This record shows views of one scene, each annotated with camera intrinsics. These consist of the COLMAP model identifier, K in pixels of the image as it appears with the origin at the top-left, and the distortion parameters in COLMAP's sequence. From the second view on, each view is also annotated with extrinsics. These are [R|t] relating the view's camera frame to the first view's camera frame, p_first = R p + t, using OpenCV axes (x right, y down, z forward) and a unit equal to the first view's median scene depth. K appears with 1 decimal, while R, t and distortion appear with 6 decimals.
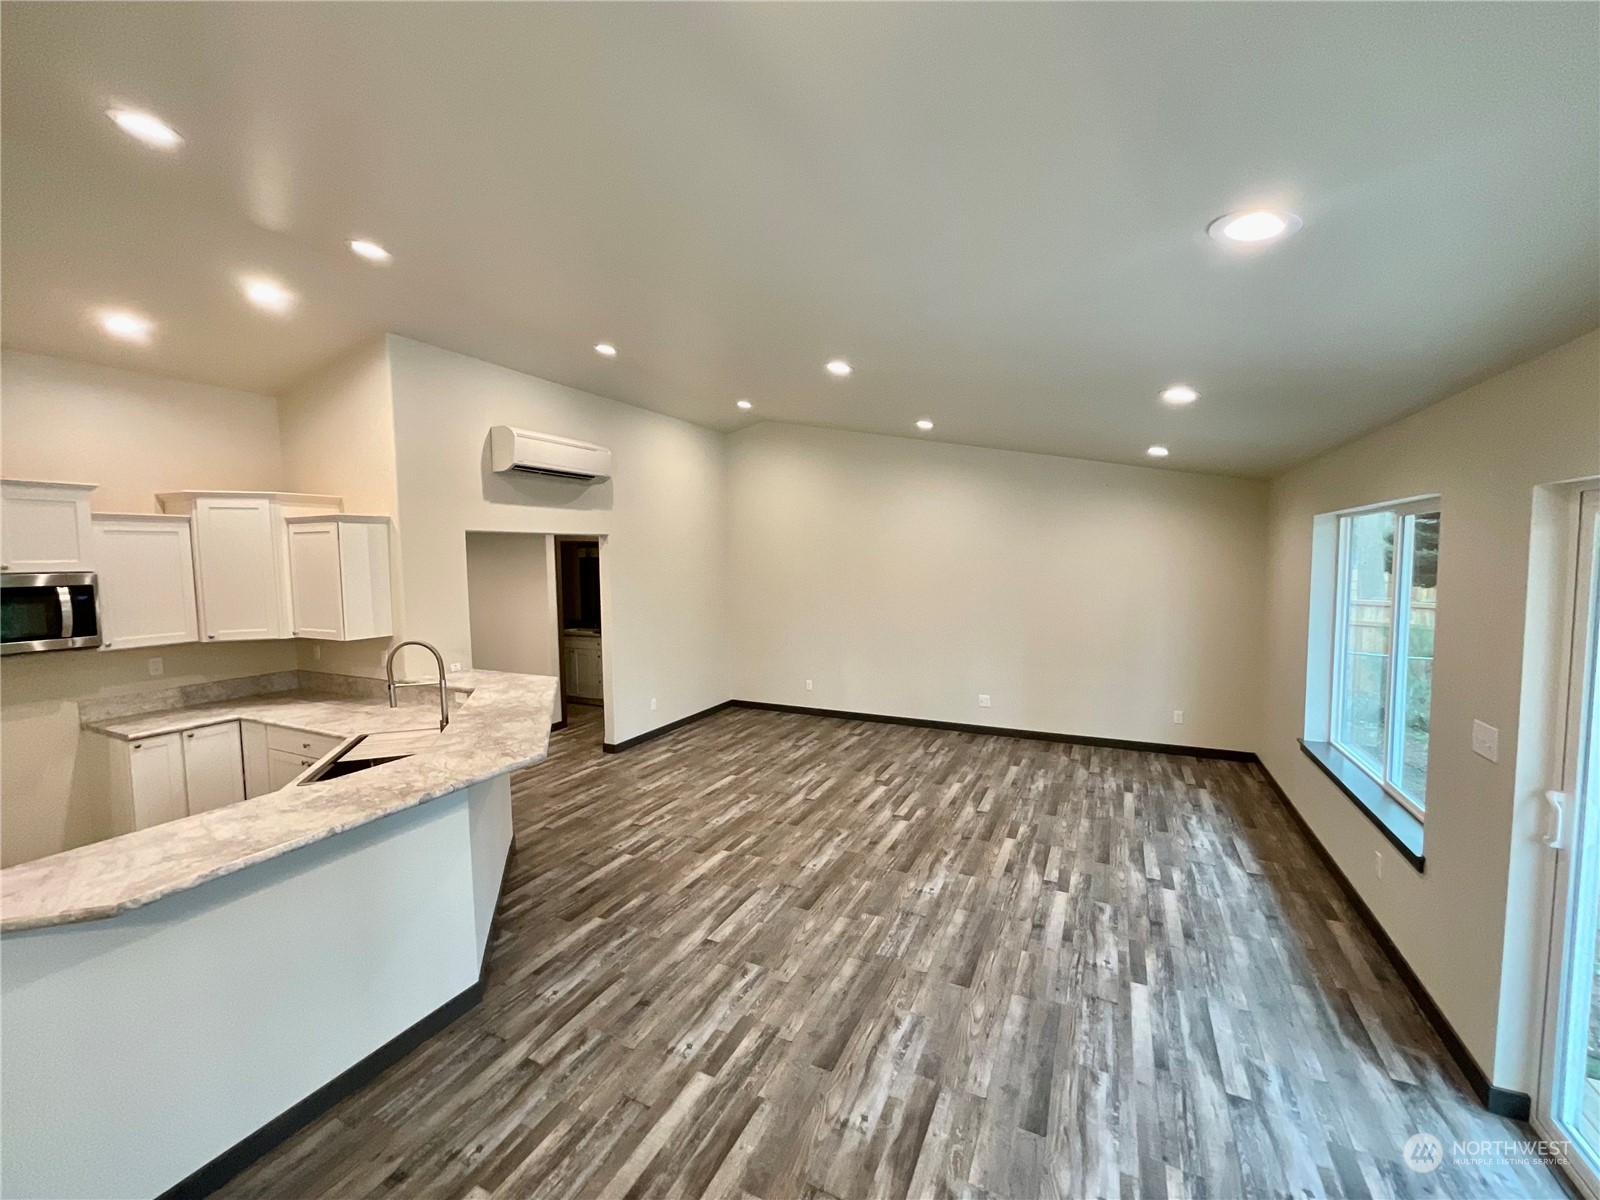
lens RADIAL K [[645.3, 0, 800.2], [0, 645.3, 591.9], [0, 0, 1]] dist [-0.006867, 0.004266]
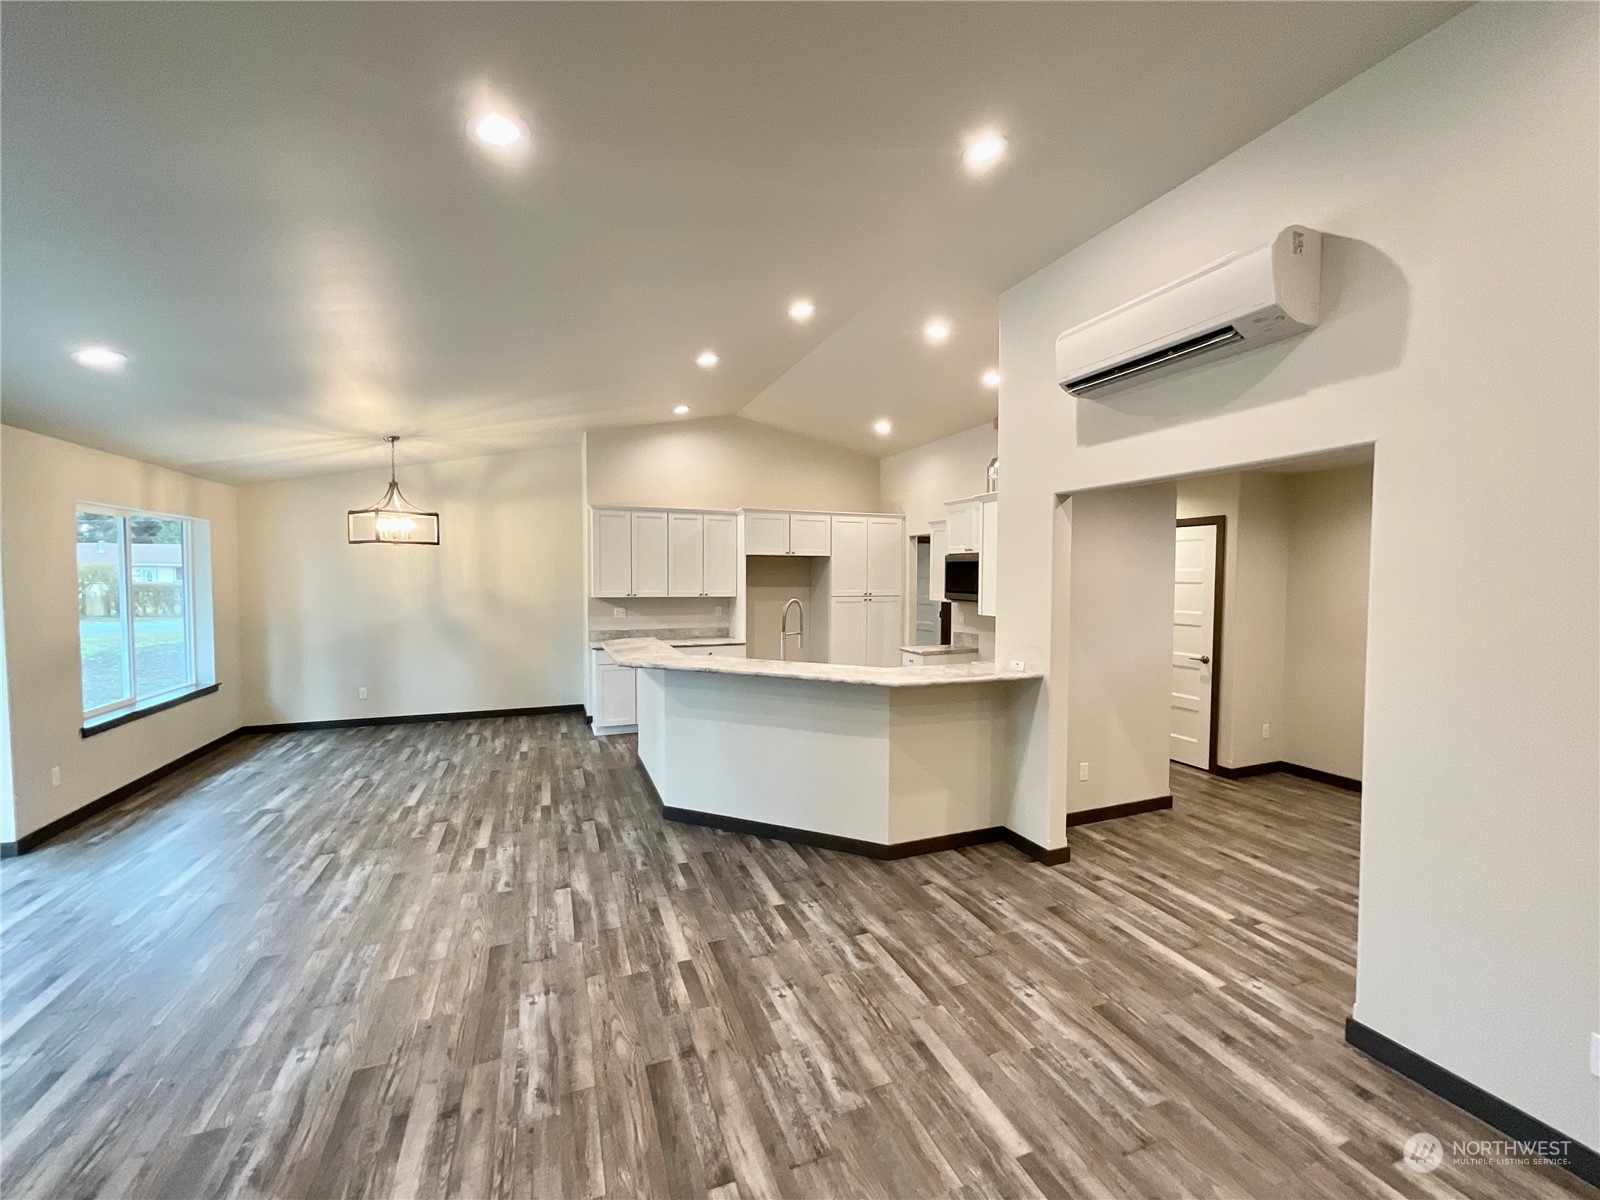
lens RADIAL K [[645.3, 0, 801.4], [0, 645.3, 601.1], [0, 0, 1]] dist [-0.006867, 0.004266]
pose [[-0.673594, 0.038187, -0.738114, 0.275350], [-0.038150, 0.995537, 0.086320, -0.026958], [0.738116, 0.086304, -0.669131, 1.484223]]
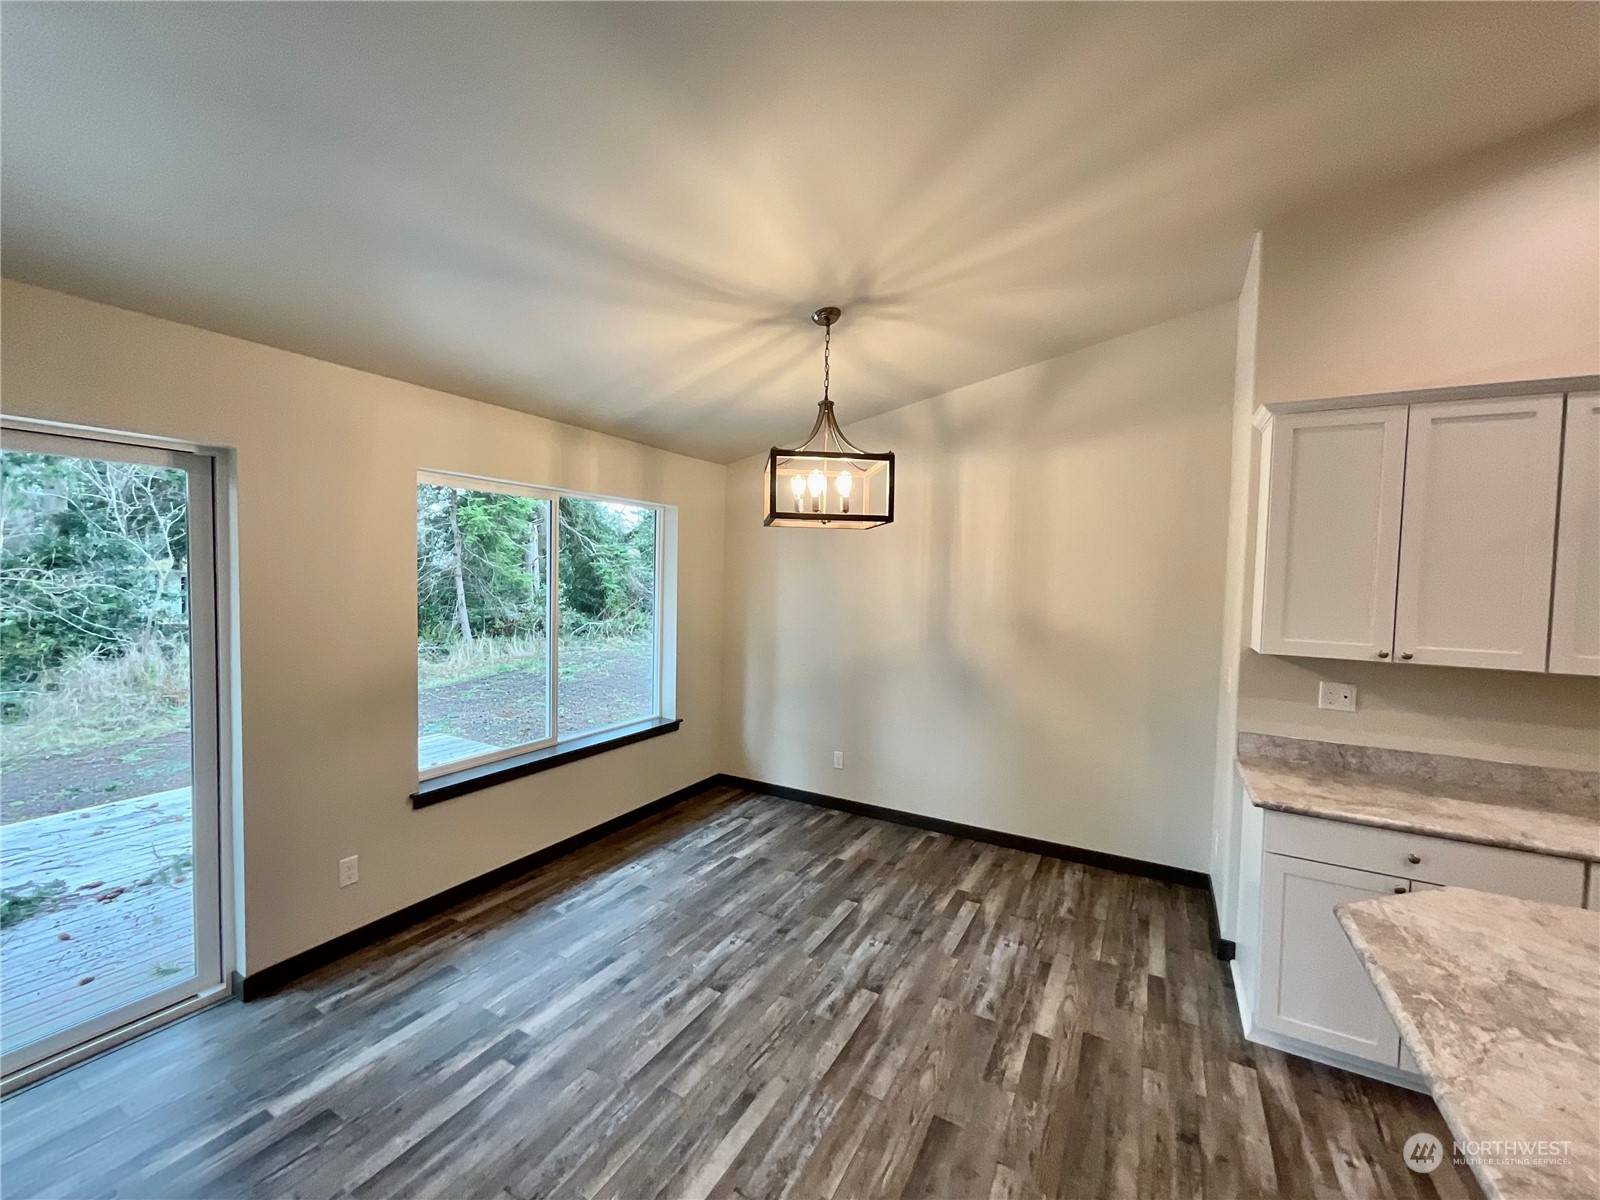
lens RADIAL K [[645.3, 0, 802.9], [0, 645.3, 597.9], [0, 0, 1]] dist [-0.006867, 0.004266]
pose [[-0.998492, -0.013986, 0.053088, -0.166074], [-0.009046, 0.995700, 0.092190, 0.019223], [-0.054149, 0.091571, -0.994325, 0.643190]]
